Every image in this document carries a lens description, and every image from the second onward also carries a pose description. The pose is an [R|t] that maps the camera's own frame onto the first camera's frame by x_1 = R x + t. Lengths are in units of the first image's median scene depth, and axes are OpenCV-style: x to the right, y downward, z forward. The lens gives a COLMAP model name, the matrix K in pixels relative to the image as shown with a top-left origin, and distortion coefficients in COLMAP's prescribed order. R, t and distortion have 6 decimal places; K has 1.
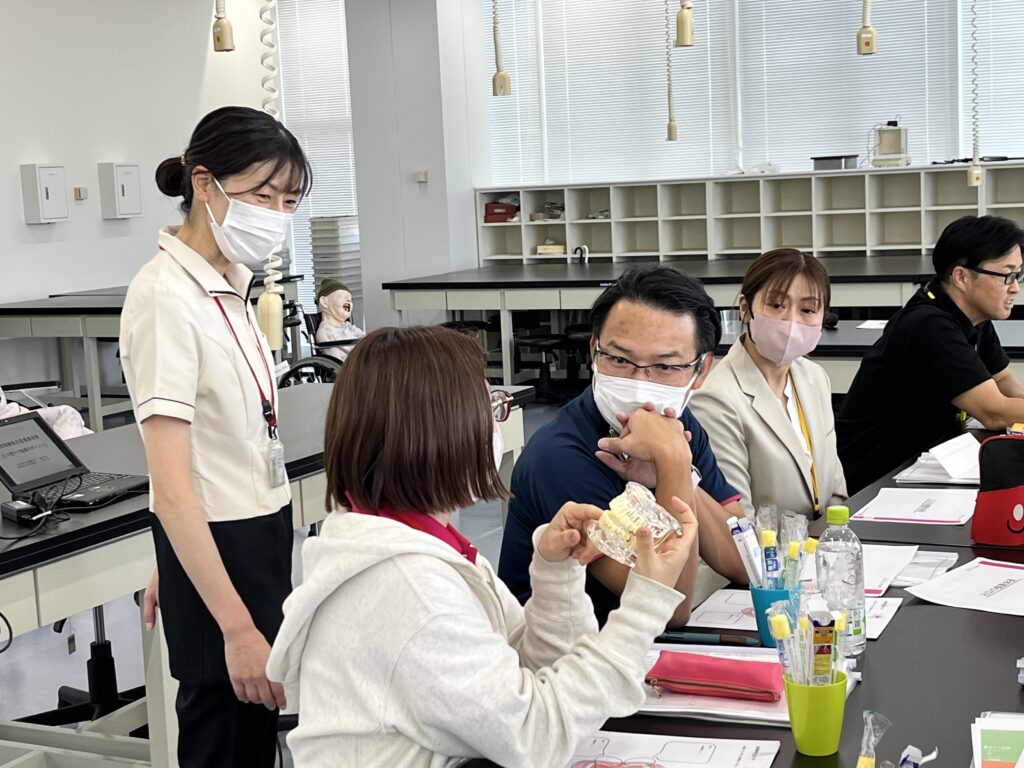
lens RADIAL K [[1832.2, 0, 512.0], [0, 1832.2, 384.0], [0, 0, 1]] dist [0.330875, -0.037413]
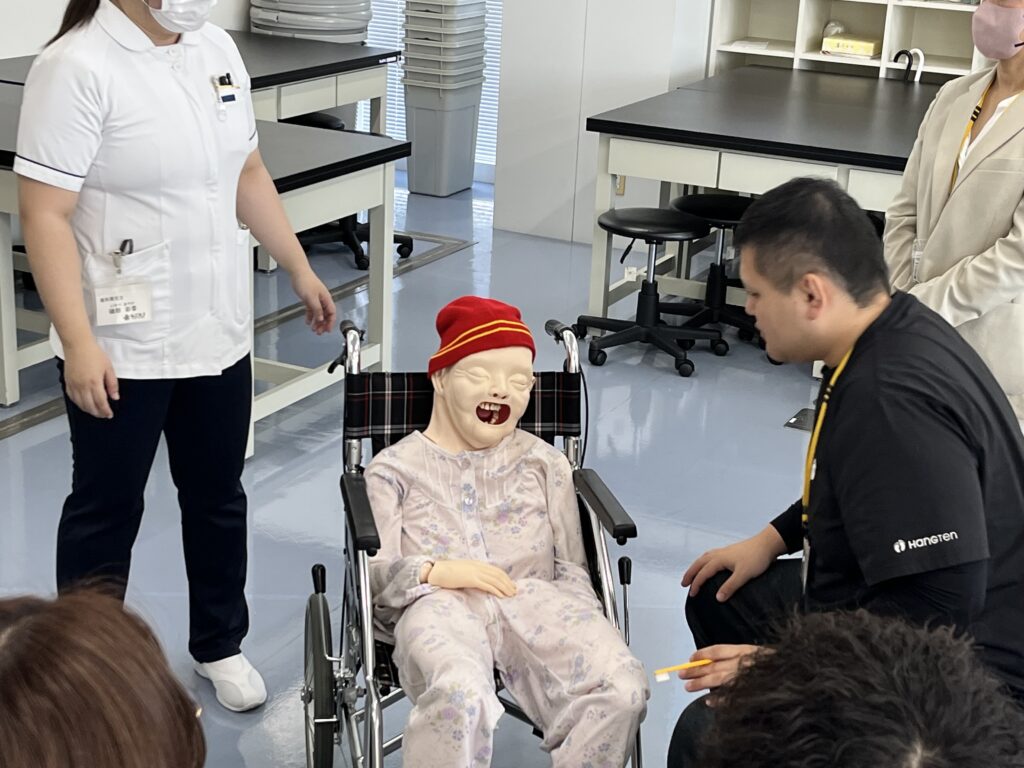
lens RADIAL K [[1647.1, 0, 512.0], [0, 1647.1, 384.0], [0, 0, 1]] dist [0.014656, 0.024192]
pose [[0.995182, 0.090688, 0.037254, -0.089977], [-0.096233, 0.976204, 0.194330, -0.061797], [-0.018744, -0.196979, 0.980229, 0.501176]]
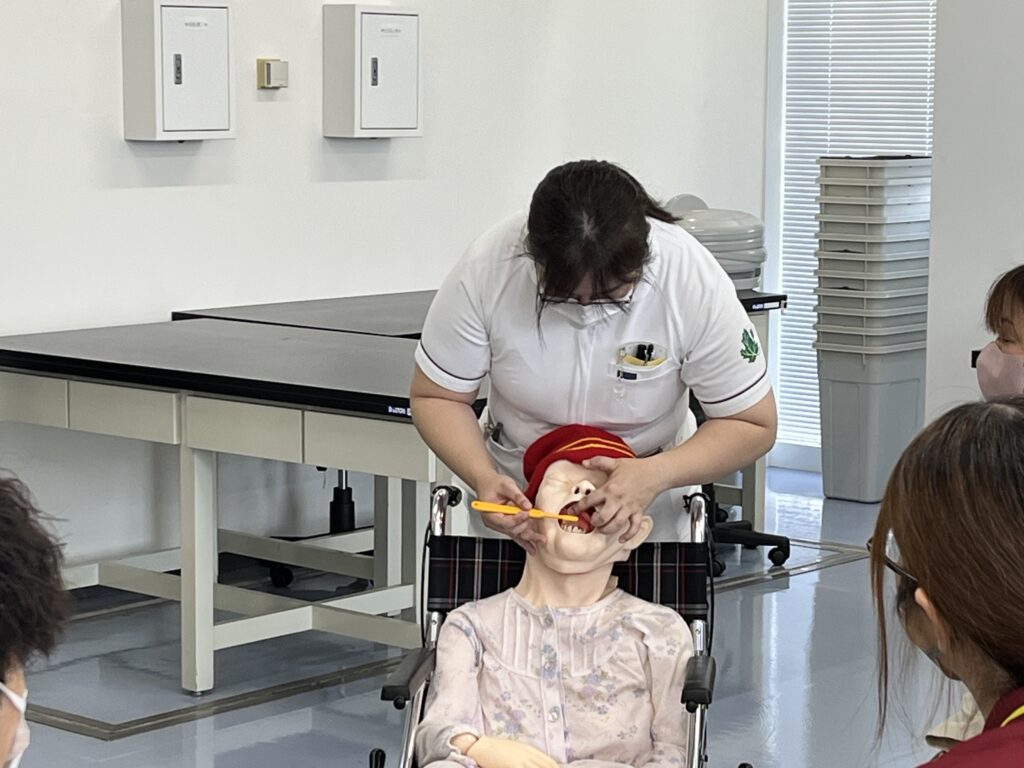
lens RADIAL K [[2535.8, 0, 512.0], [0, 2535.8, 384.0], [0, 0, 1]] dist [0.340998, -7.381261]
pose [[0.966847, 0.082478, -0.241669, -0.034021], [-0.081179, 0.996581, 0.015344, -0.043815], [0.242108, 0.004783, 0.970237, 0.440250]]
